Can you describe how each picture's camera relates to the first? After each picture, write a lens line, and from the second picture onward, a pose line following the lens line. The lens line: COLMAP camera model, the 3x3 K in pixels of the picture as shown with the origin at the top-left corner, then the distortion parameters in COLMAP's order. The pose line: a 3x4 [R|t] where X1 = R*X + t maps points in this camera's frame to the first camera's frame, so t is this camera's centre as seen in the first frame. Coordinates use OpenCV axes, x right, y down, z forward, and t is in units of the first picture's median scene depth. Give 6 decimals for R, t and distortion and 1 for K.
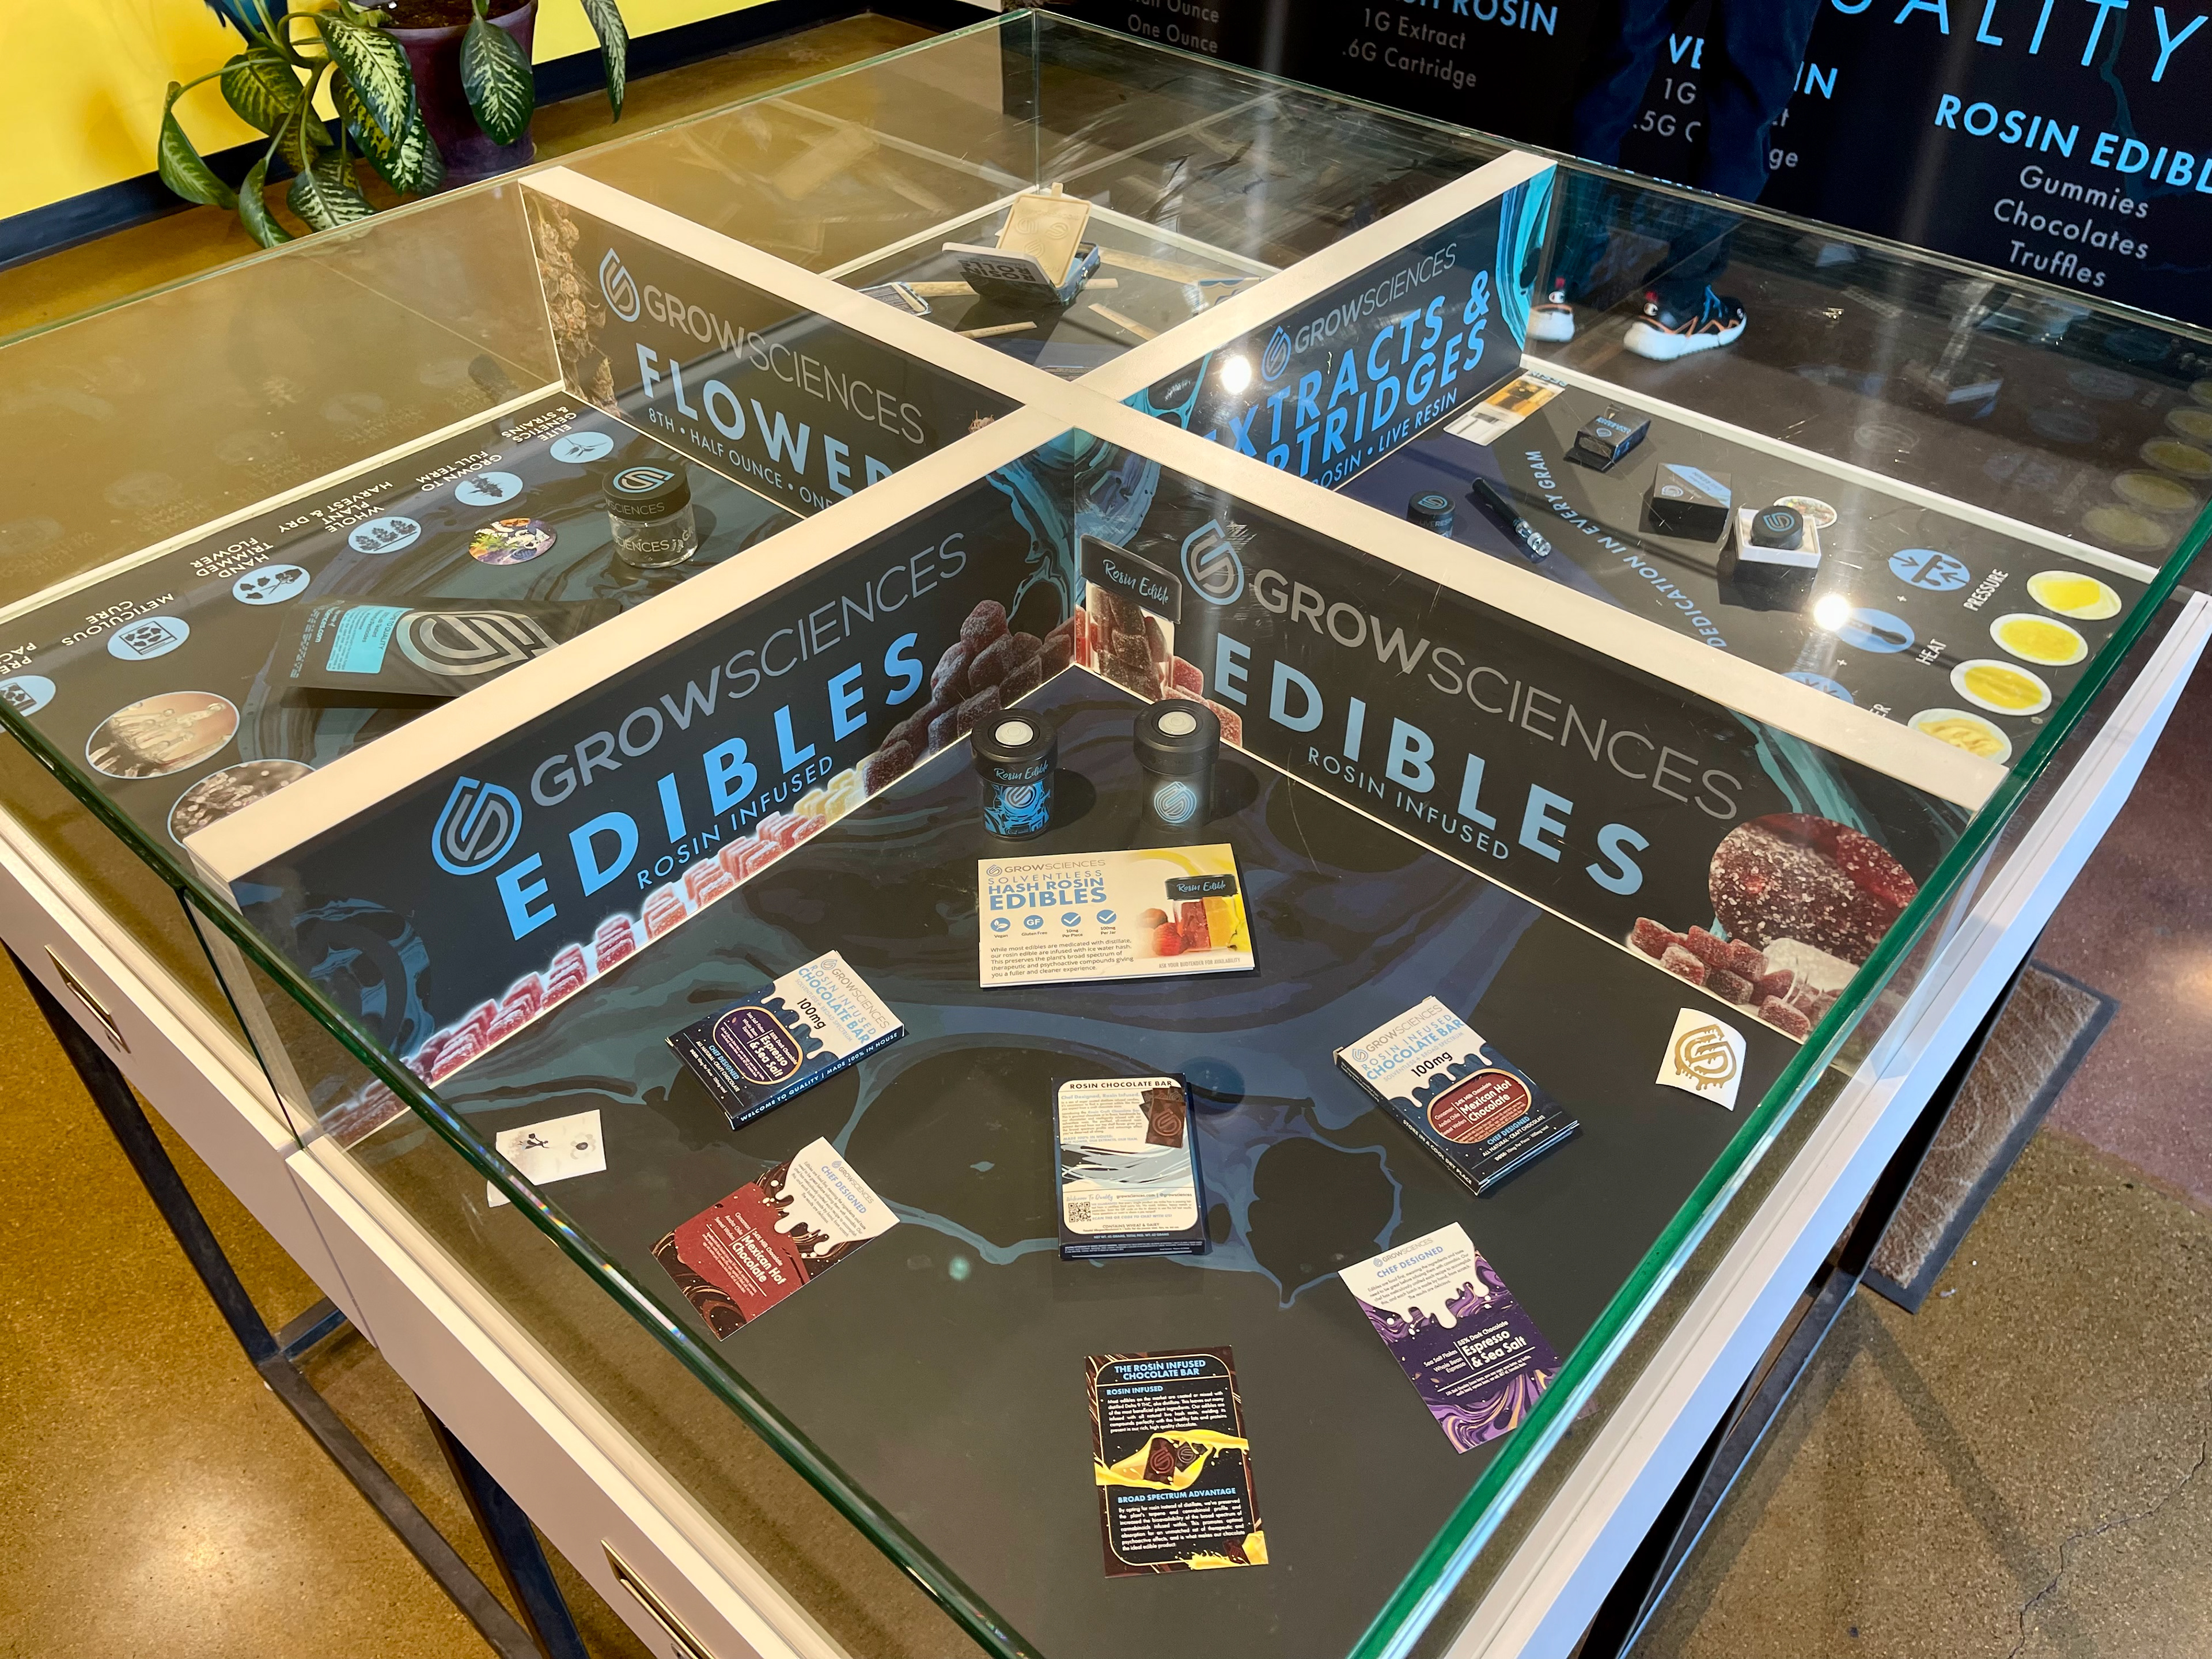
lens RADIAL K [[1650.3, 0, 1106.1], [0, 1650.3, 830.3], [0, 0, 1]] dist [-0.002316, -0.043473]
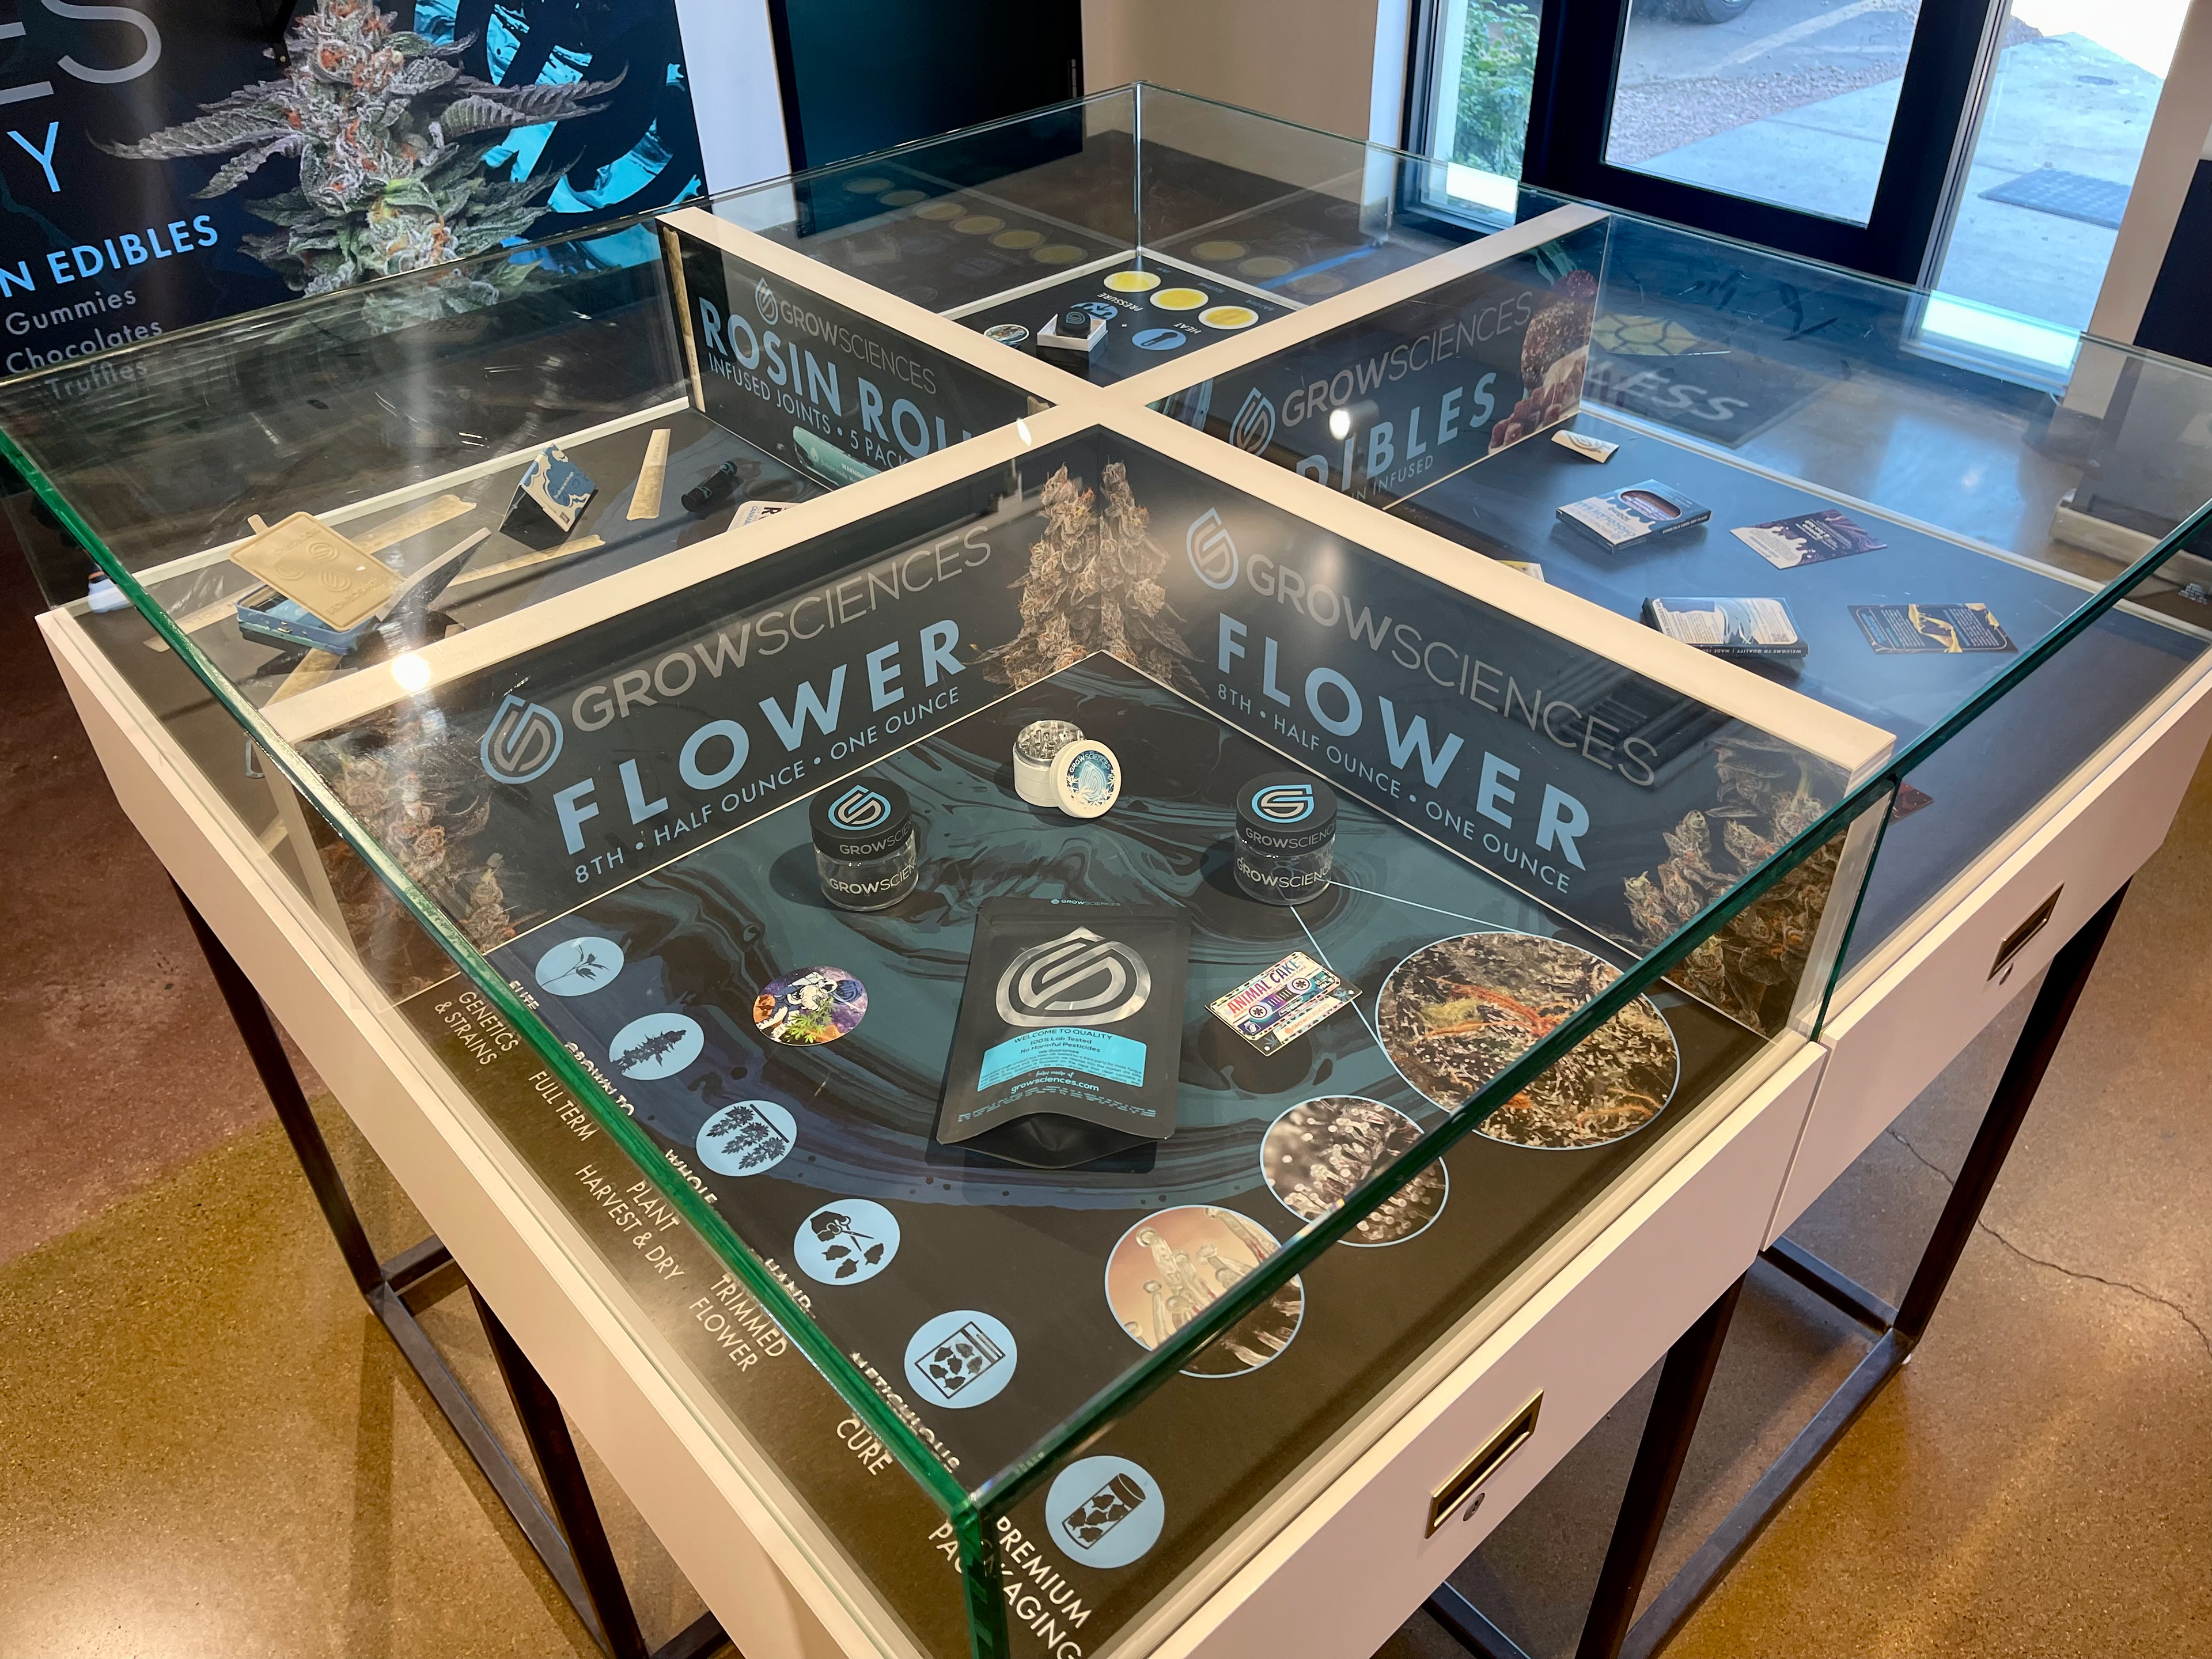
lens RADIAL K [[1650.3, 0, 1112.6], [0, 1650.3, 837.0], [0, 0, 1]] dist [-0.002316, -0.043473]
pose [[0.101812, -0.619663, 0.778237, -0.335004], [0.669340, 0.621410, 0.407225, -0.165689], [-0.735947, 0.479445, 0.478032, 0.188617]]
